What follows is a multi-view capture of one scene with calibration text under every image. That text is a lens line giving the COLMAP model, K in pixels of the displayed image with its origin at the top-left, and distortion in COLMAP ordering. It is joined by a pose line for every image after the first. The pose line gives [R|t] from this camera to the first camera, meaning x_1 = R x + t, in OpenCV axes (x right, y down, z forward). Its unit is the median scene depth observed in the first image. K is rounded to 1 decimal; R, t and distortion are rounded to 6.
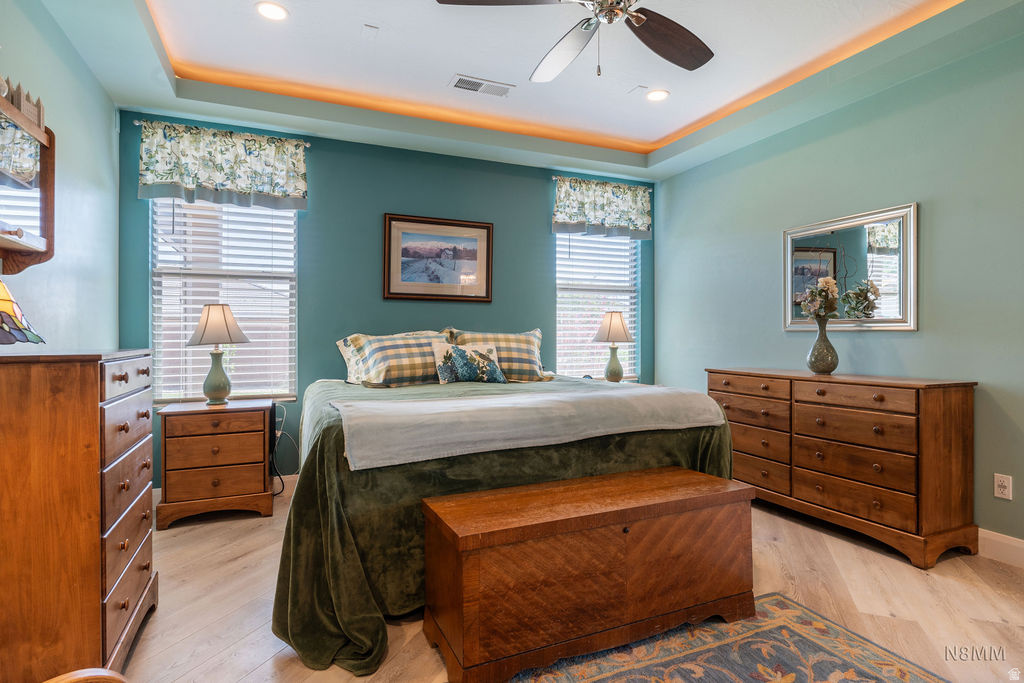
lens RADIAL K [[539.4, 0, 511.7], [0, 539.4, 336.8], [0, 0, 1]] dist [0.000837, 0.000225]
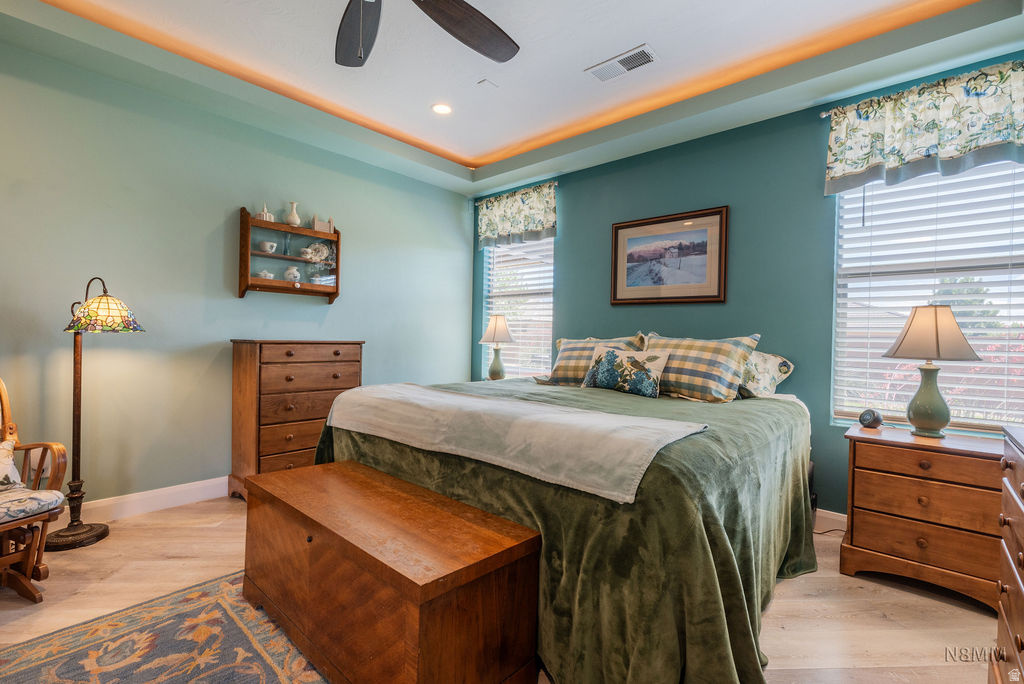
lens RADIAL K [[455.9, 0, 511.5], [0, 455.9, 340.8], [0, 0, 1]] dist [0.000477, 0.000111]
pose [[0.415852, 0.019222, -0.909229, 0.497379], [-0.025718, 0.999625, 0.009371, -0.003305], [0.909069, 0.019486, 0.416190, 0.449861]]
